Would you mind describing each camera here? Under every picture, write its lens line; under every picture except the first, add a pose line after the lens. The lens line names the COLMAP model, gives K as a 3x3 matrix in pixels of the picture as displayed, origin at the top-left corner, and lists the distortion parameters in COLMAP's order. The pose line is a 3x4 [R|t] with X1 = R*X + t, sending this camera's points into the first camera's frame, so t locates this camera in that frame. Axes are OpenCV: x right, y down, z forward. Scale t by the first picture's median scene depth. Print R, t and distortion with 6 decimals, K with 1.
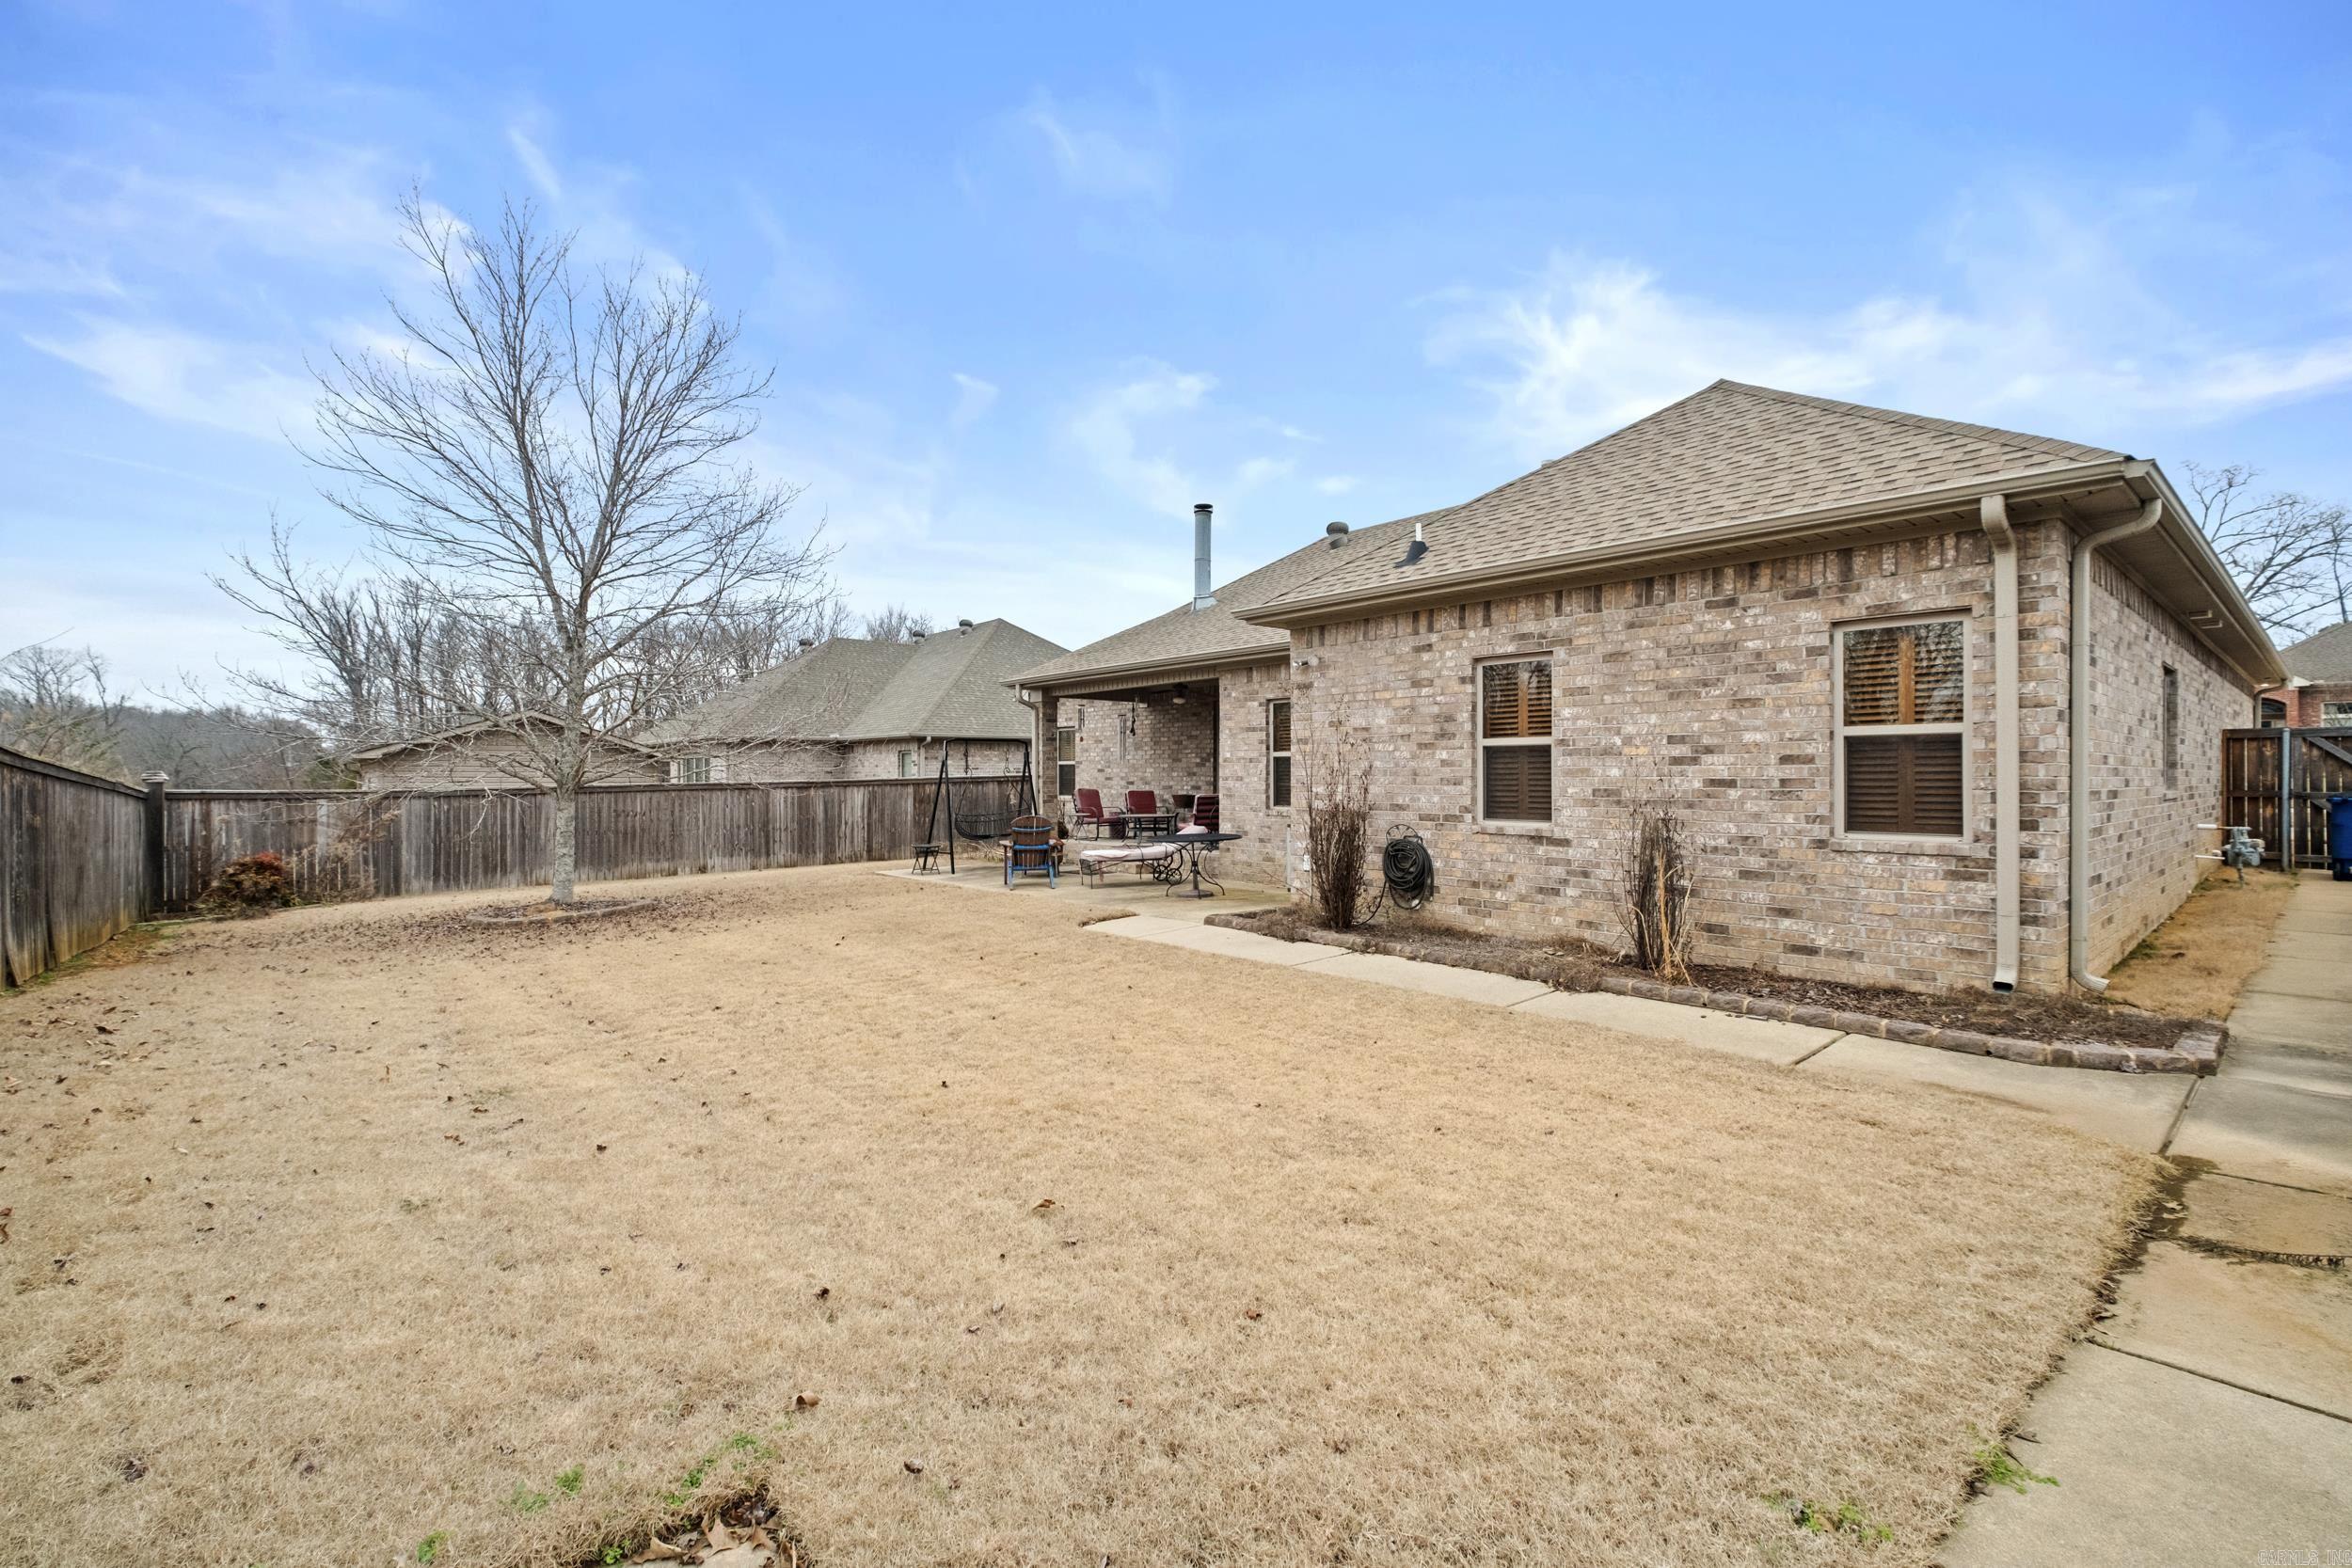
lens RADIAL K [[1024.3, 0, 1171.8], [0, 1024.3, 788.1], [0, 0, 1]] dist [-0.008134, -0.000313]
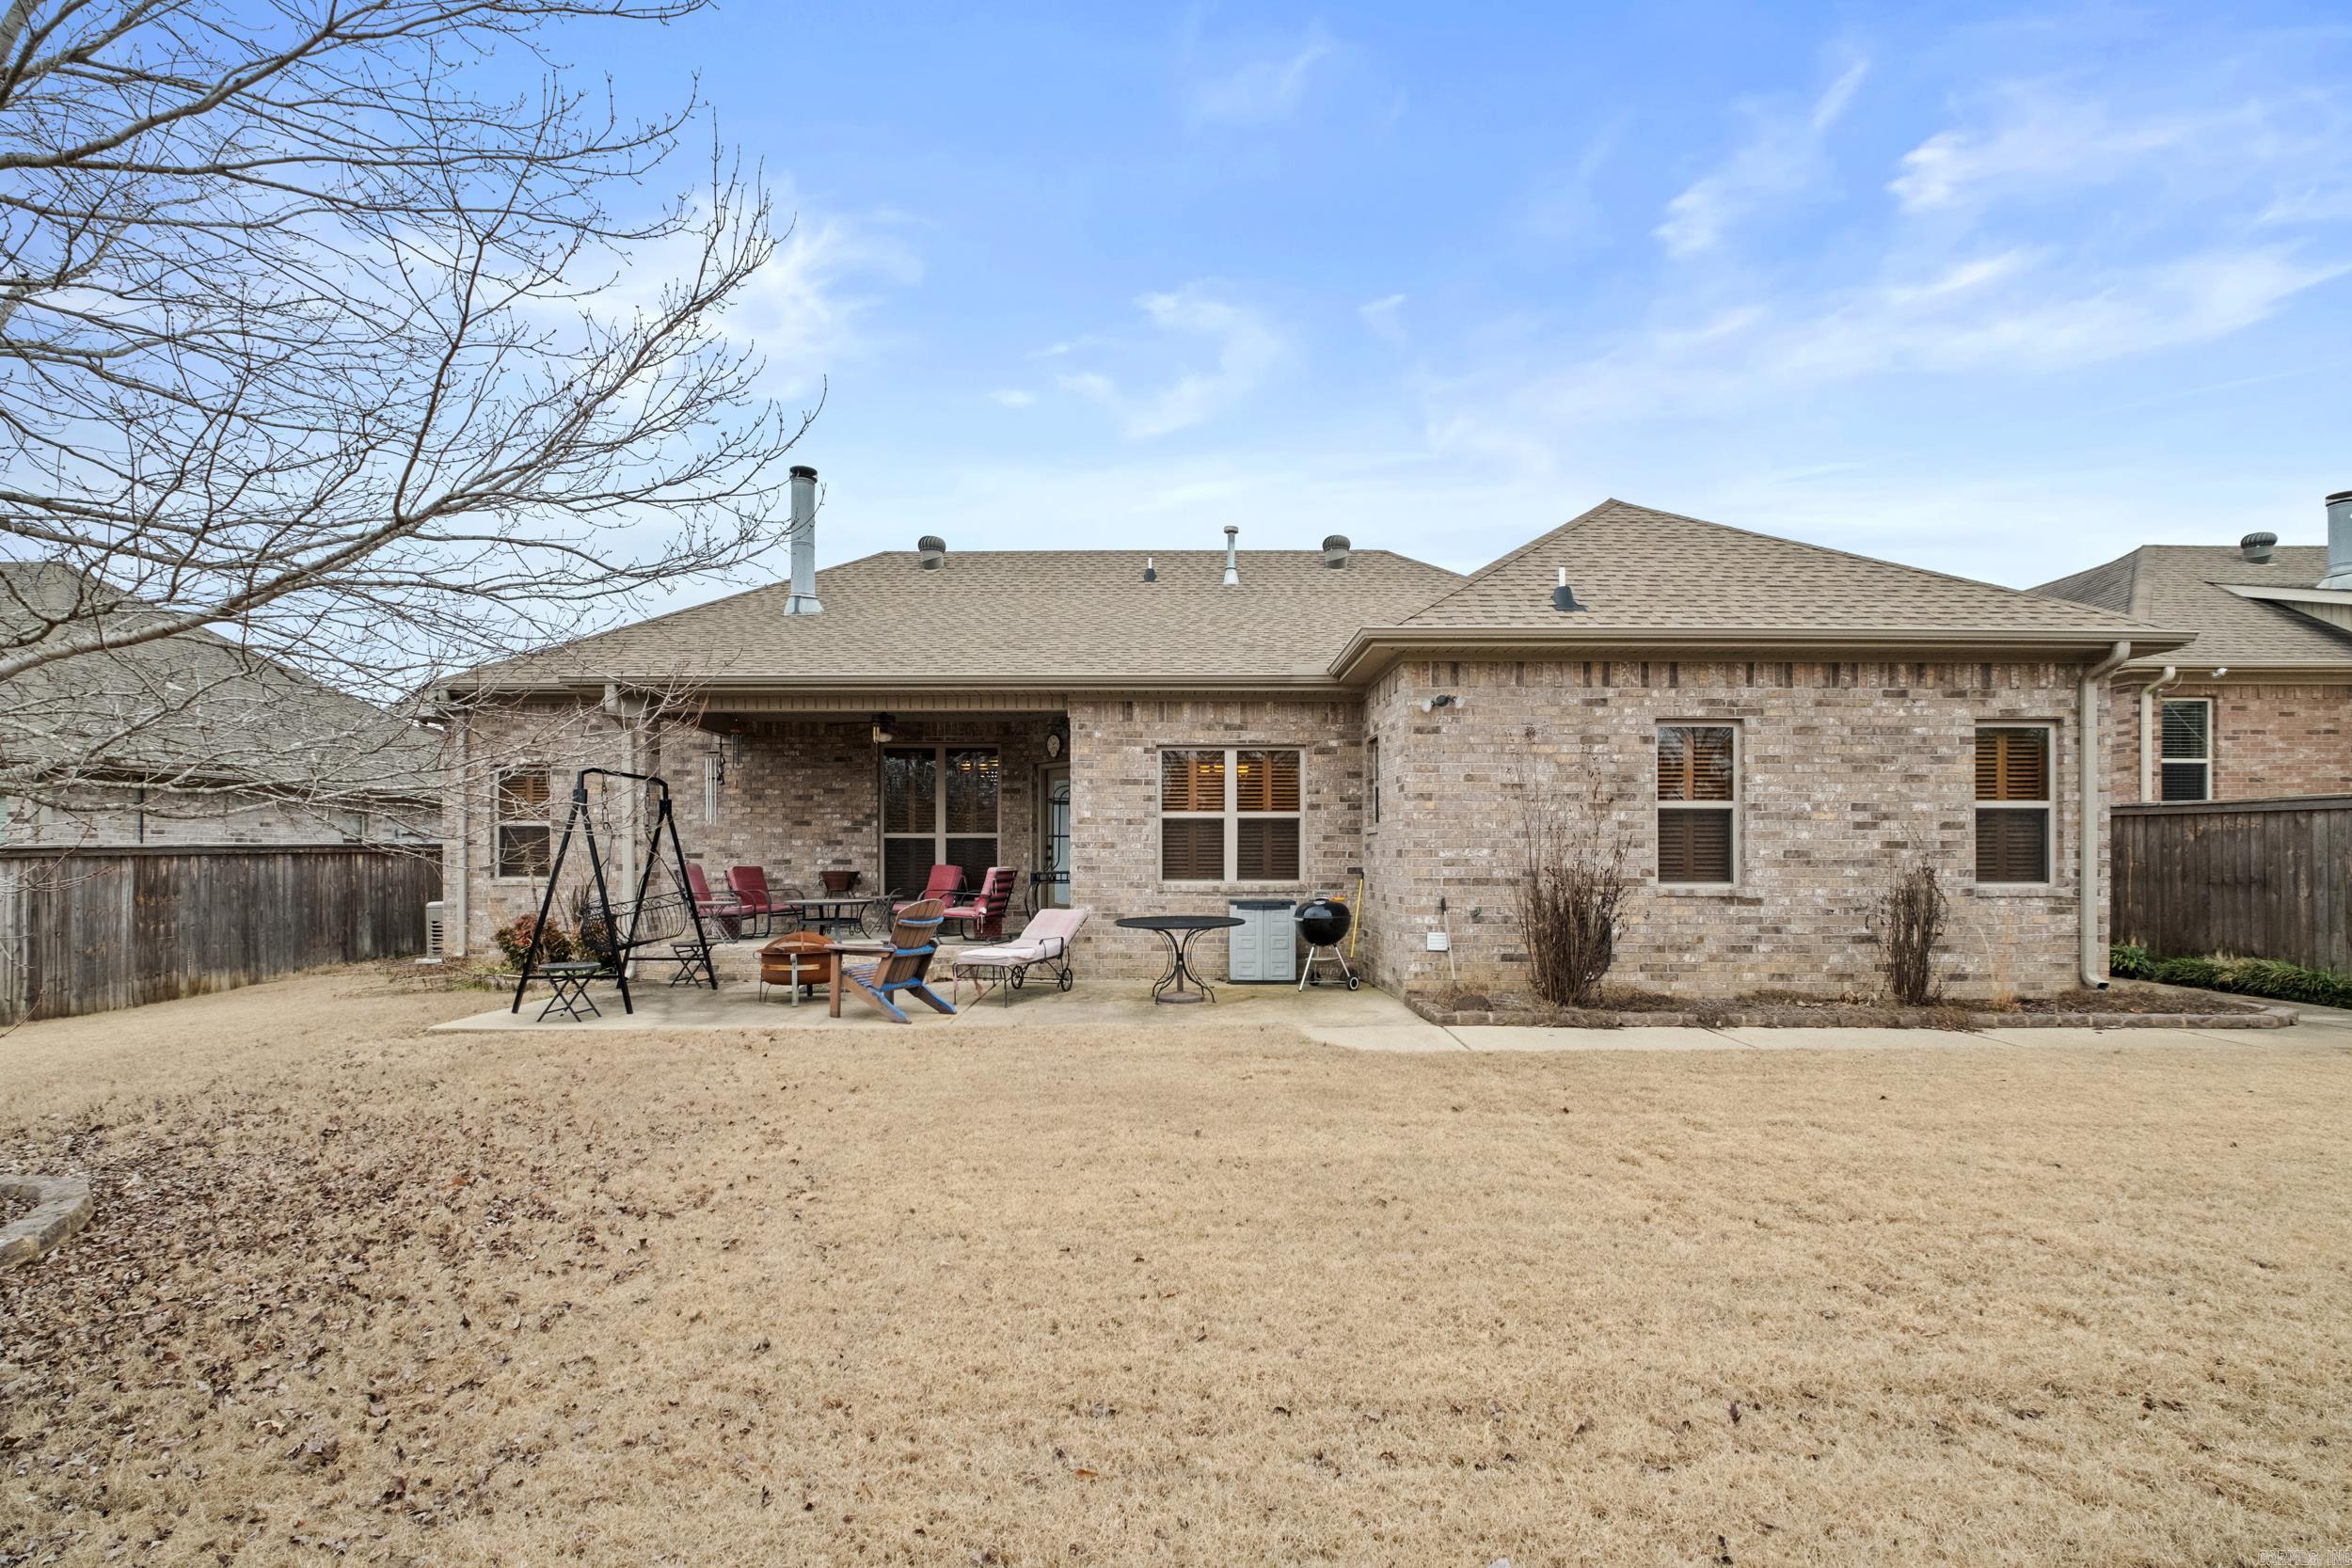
lens RADIAL K [[1038.2, 0, 1176.2], [0, 1038.2, 866.8], [0, 0, 1]] dist [-0.003828, -0.000458]
pose [[0.646206, -0.002527, 0.763159, -0.823957], [0.007440, 0.999968, -0.002989, 0.016173], [-0.763127, 0.007610, 0.646204, 0.768119]]
